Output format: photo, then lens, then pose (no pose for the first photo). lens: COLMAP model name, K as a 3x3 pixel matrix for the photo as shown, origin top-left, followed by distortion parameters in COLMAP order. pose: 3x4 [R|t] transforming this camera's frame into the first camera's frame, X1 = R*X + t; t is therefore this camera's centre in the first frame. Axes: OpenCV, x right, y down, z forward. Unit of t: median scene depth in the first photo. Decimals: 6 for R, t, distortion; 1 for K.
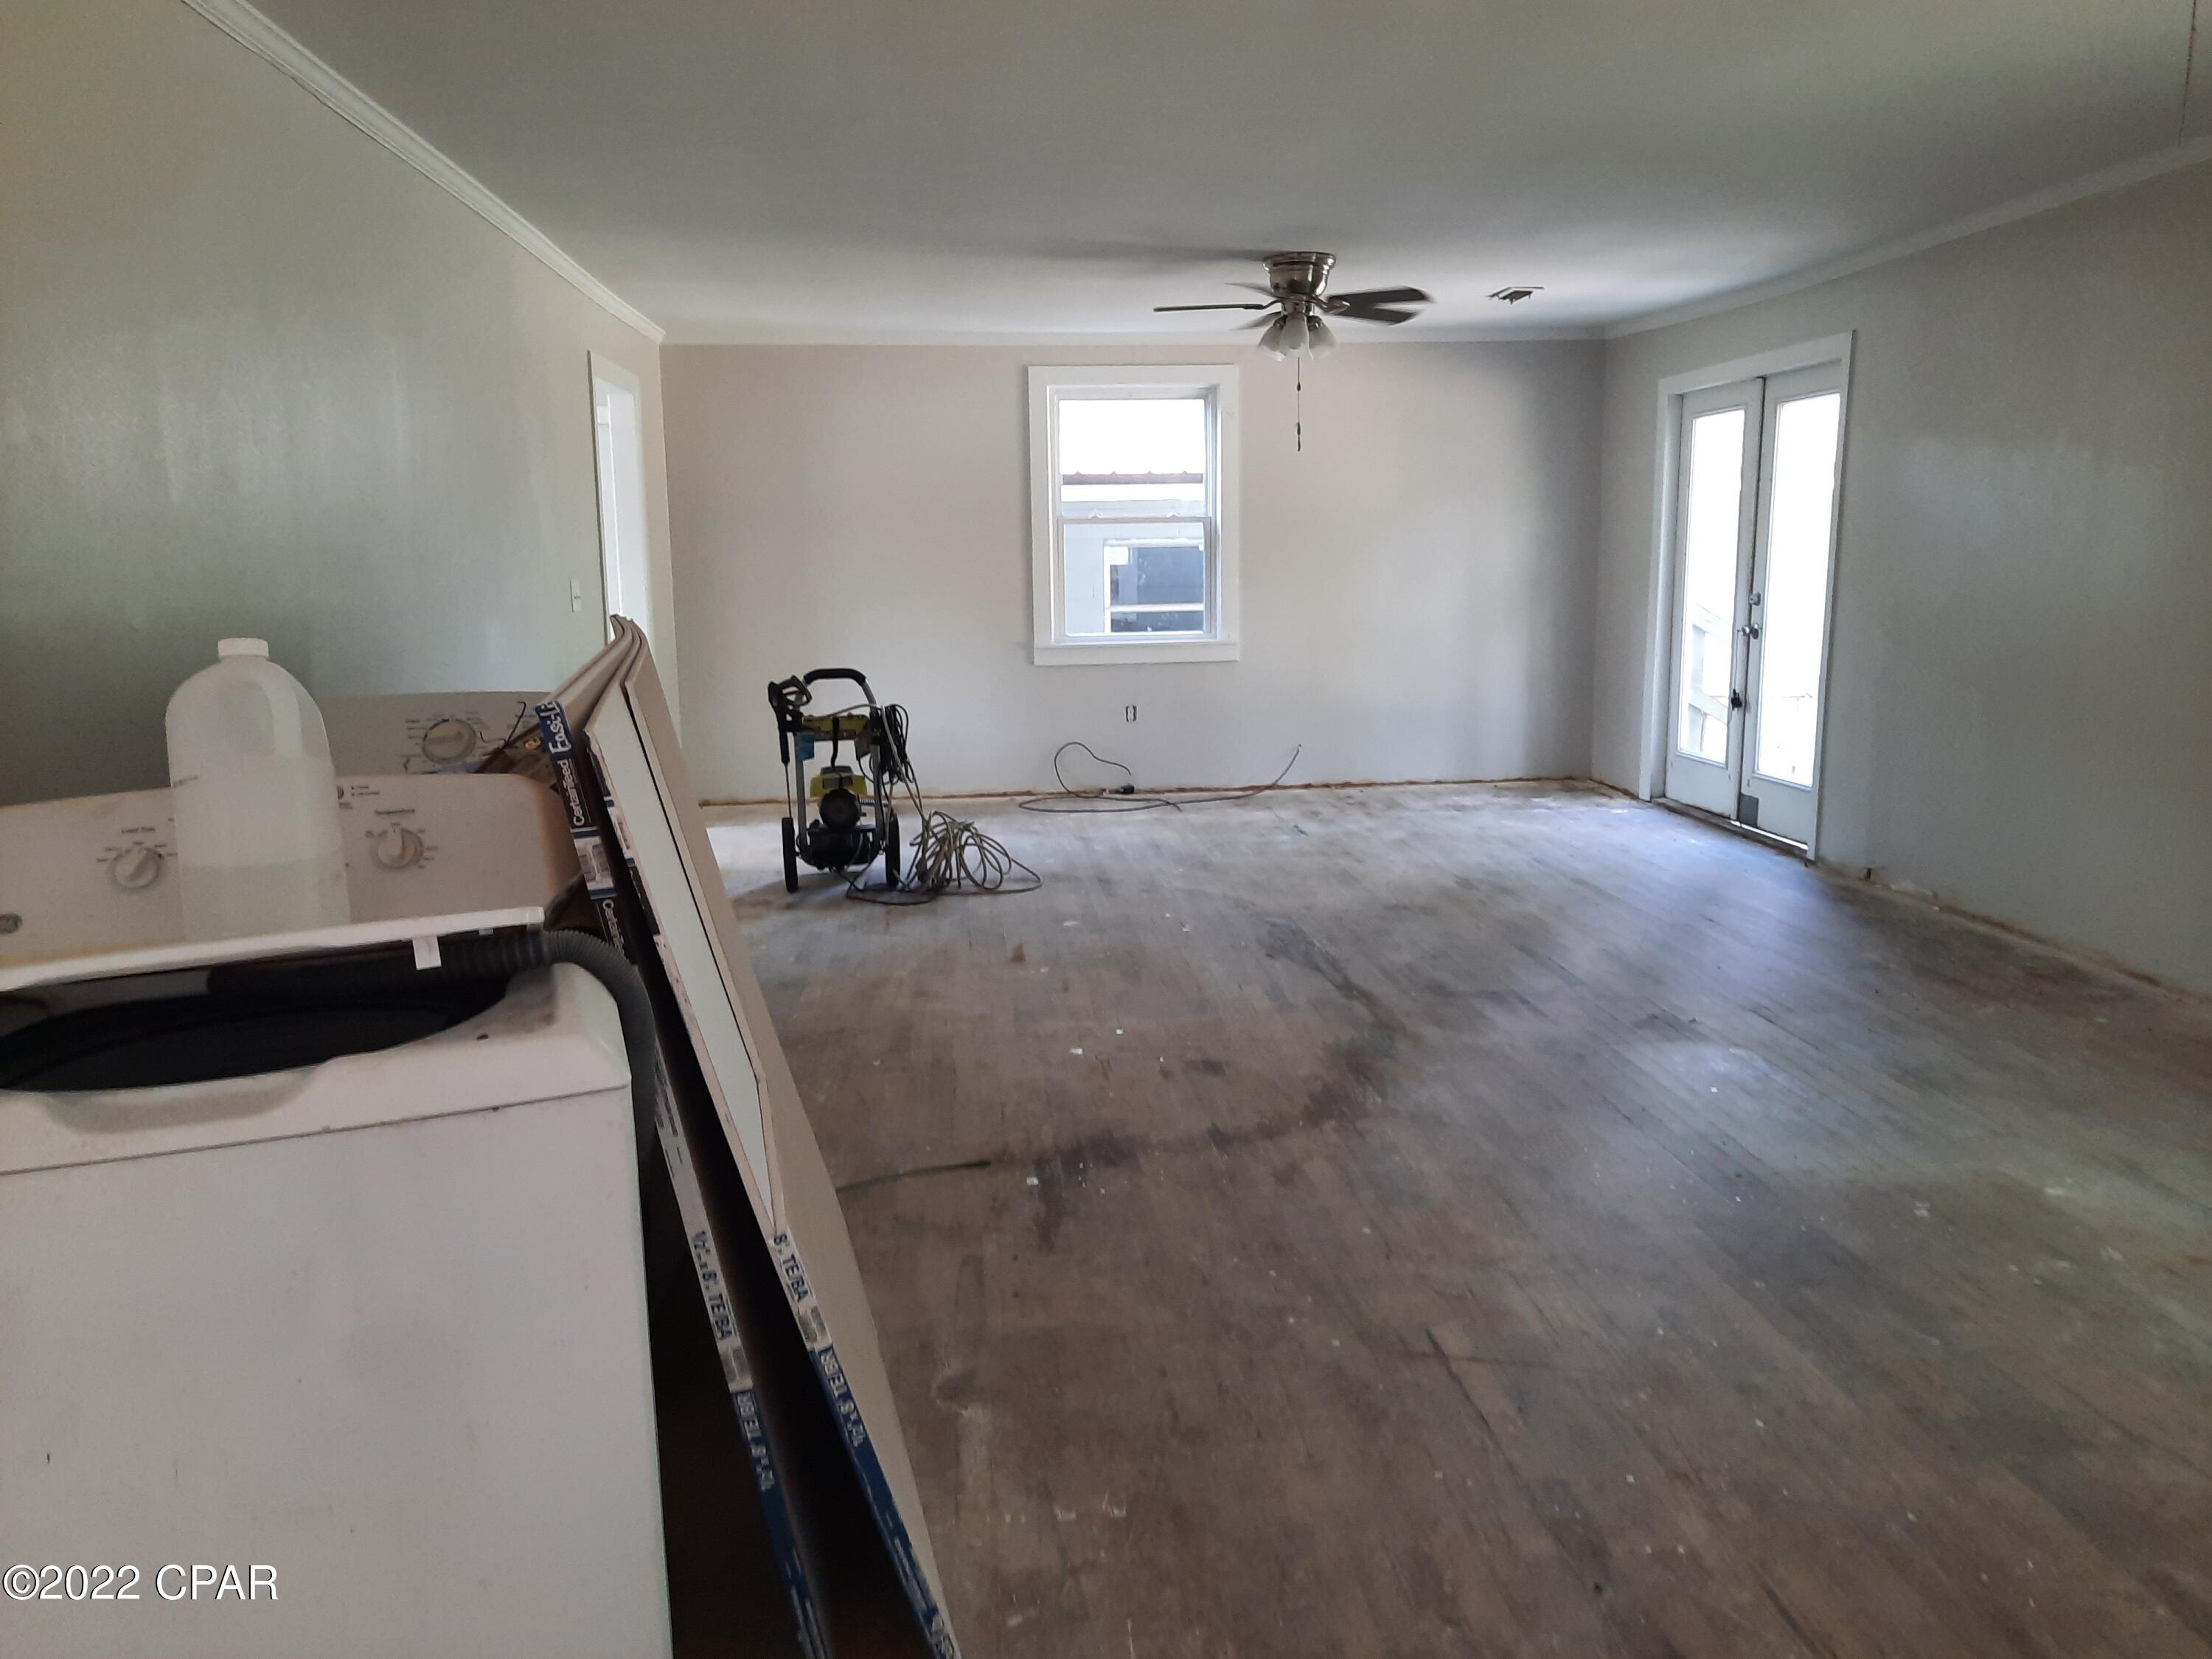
lens RADIAL K [[1624.9, 0, 1106.0], [0, 1624.9, 829.5], [0, 0, 1]] dist [0.056943, -0.075329]
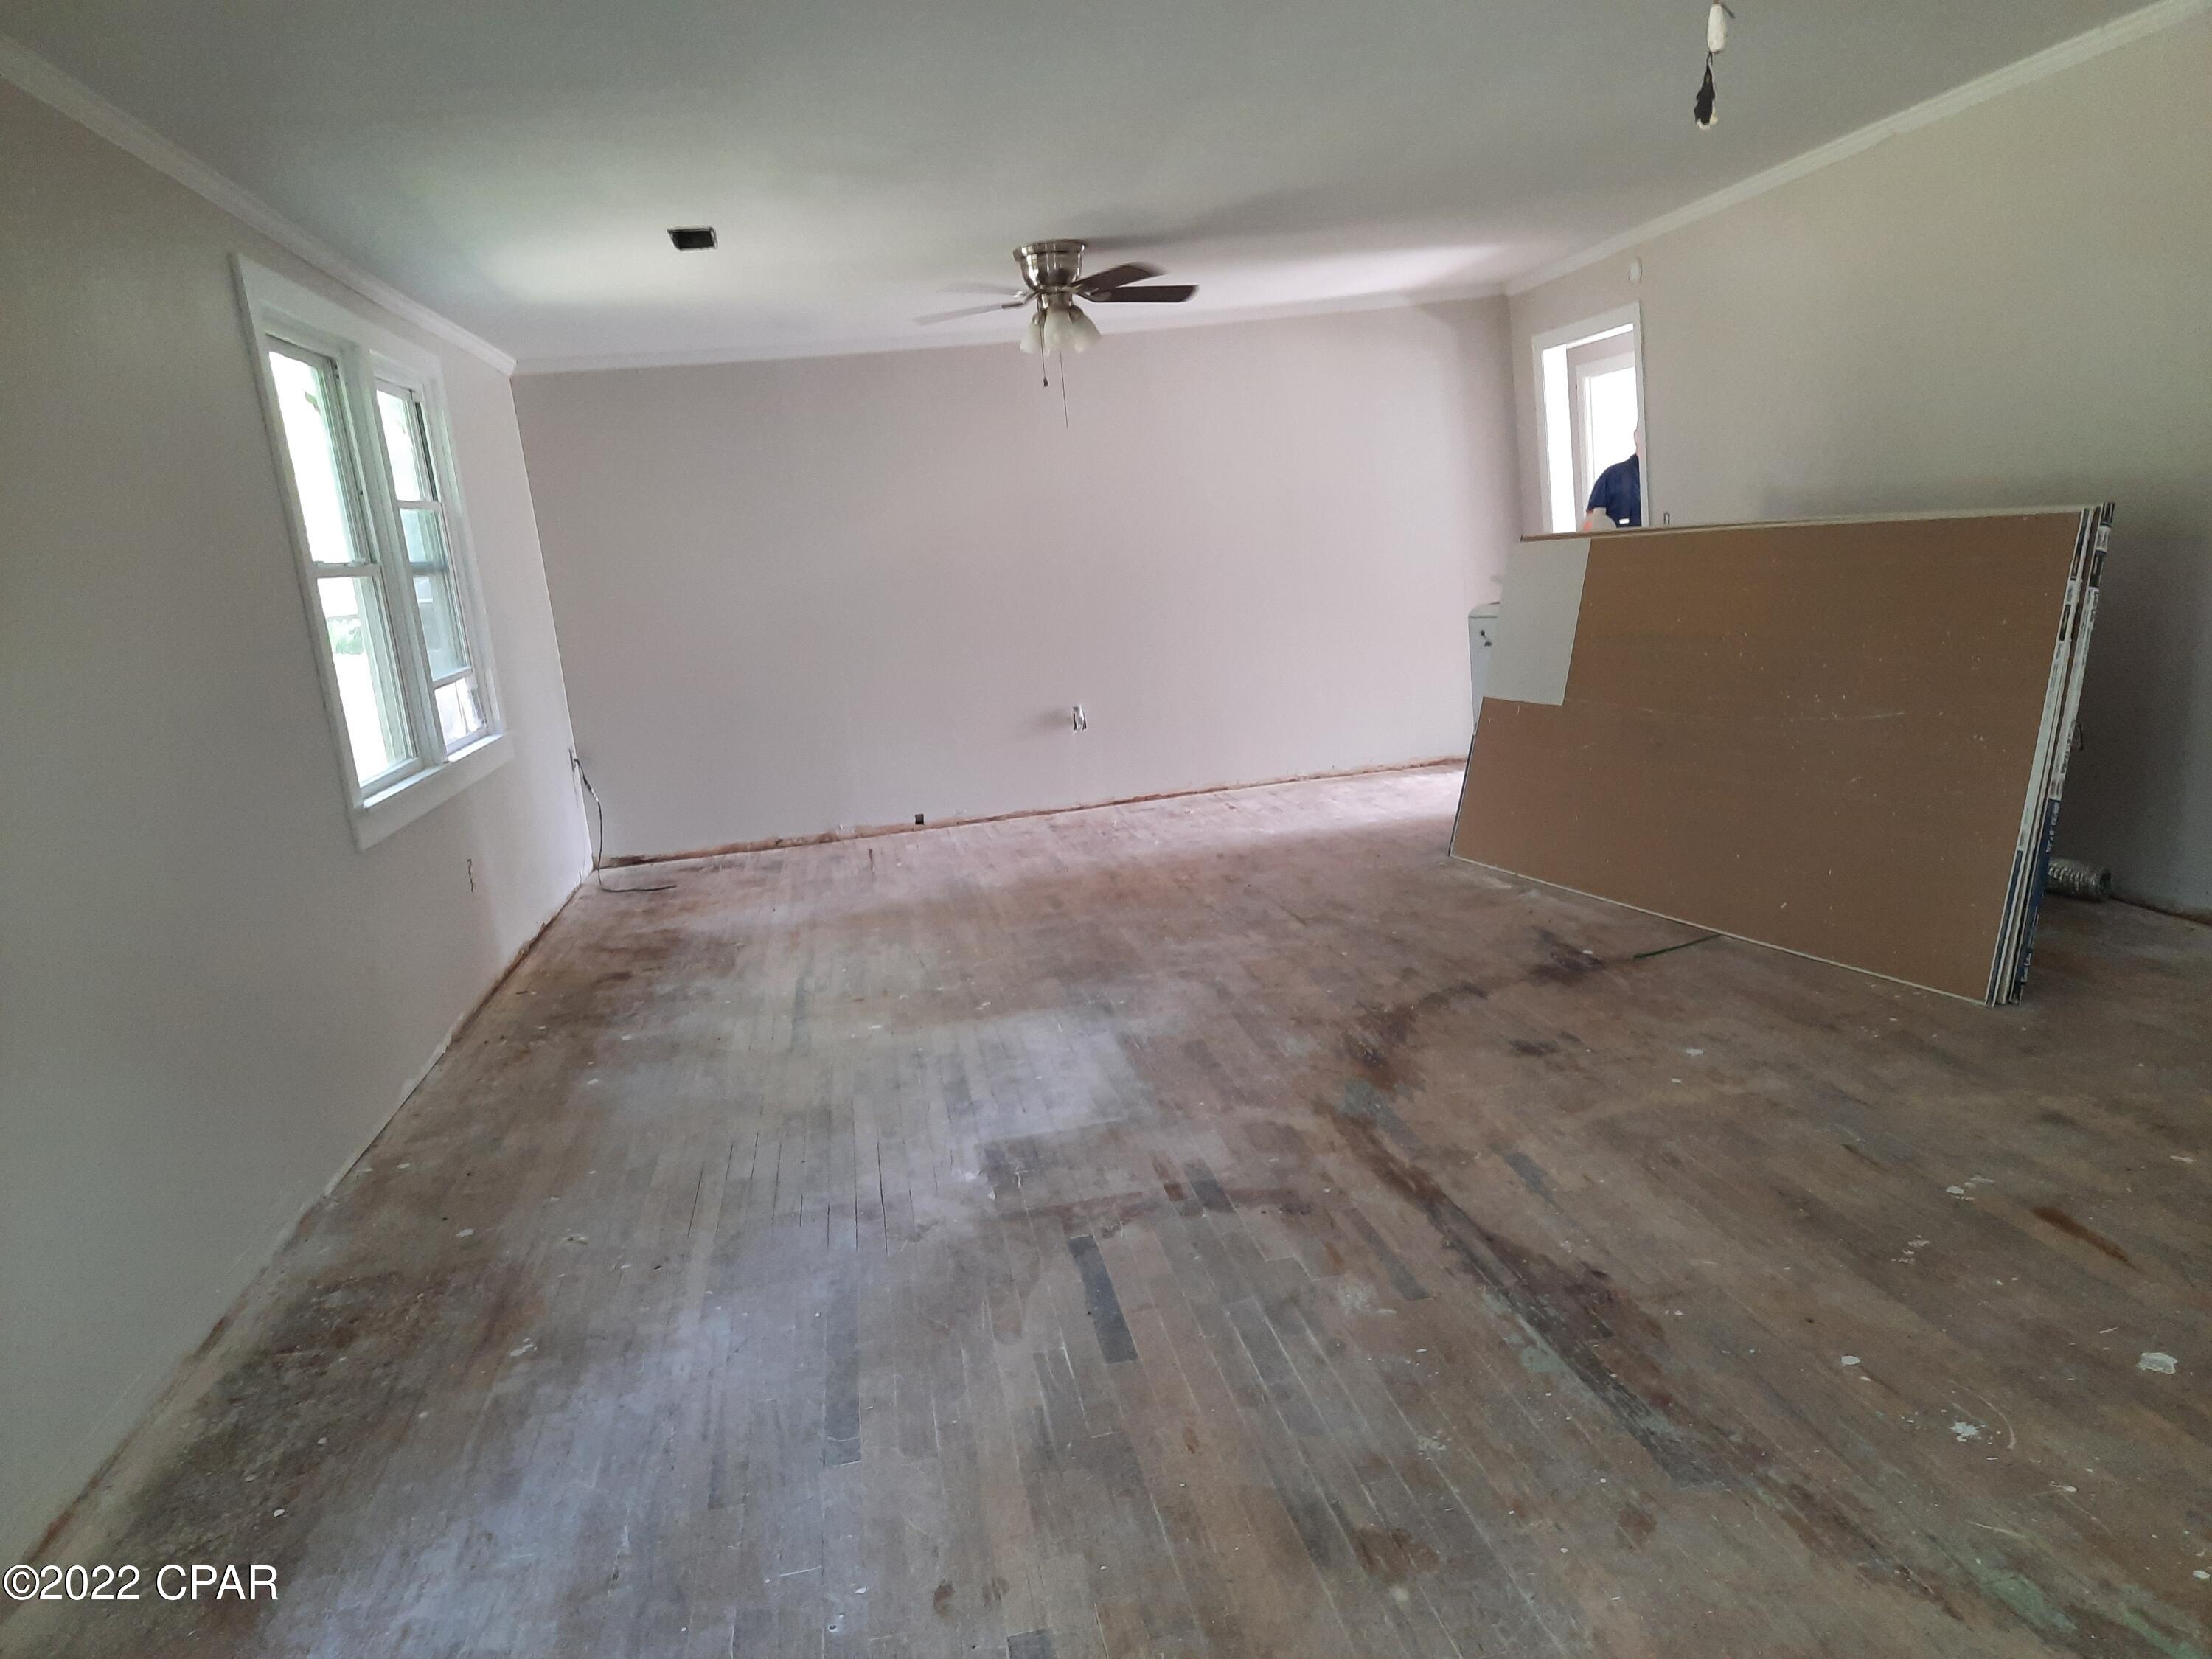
lens RADIAL K [[1624.9, 0, 1106.0], [0, 1624.9, 829.5], [0, 0, 1]] dist [0.056943, -0.075329]
pose [[-0.991261, 0.122076, -0.049997, 0.365611], [0.097225, 0.932229, 0.348562, -0.354050], [0.089159, 0.340655, -0.935951, 1.949121]]
